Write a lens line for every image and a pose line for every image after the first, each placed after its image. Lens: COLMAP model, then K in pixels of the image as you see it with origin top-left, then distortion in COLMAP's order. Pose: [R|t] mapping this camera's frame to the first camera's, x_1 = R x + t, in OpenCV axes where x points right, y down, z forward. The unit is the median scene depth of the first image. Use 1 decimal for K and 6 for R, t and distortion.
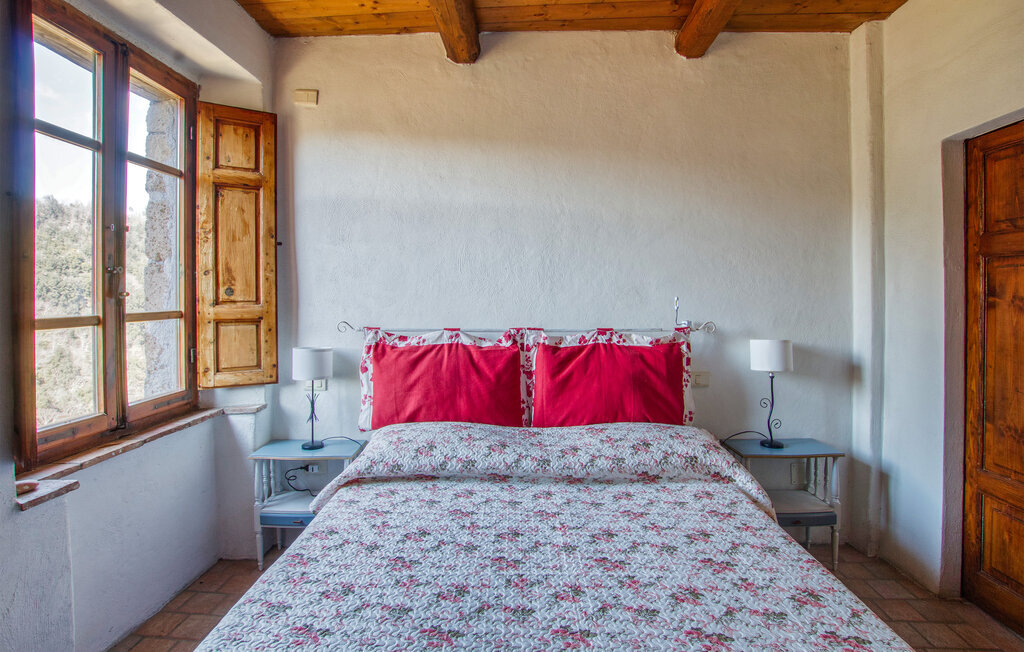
lens RADIAL K [[515.7, 0, 510.3], [0, 515.7, 297.8], [0, 0, 1]] dist [-0.031287, 0.011398]
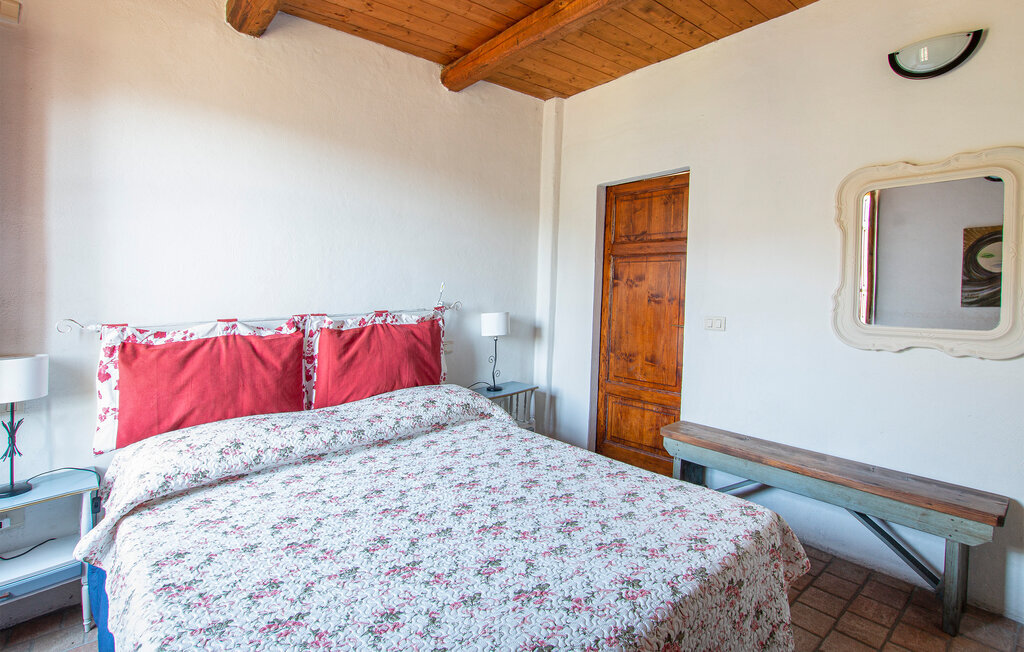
lens RADIAL K [[490.4, 0, 511.9], [0, 490.4, 306.1], [0, 0, 1]] dist [-0.002103, -0.000025]
pose [[0.733384, -0.044181, 0.678377, -0.342560], [0.015092, 0.998698, 0.048727, 0.000556], [-0.679647, -0.025498, 0.733096, 0.006168]]
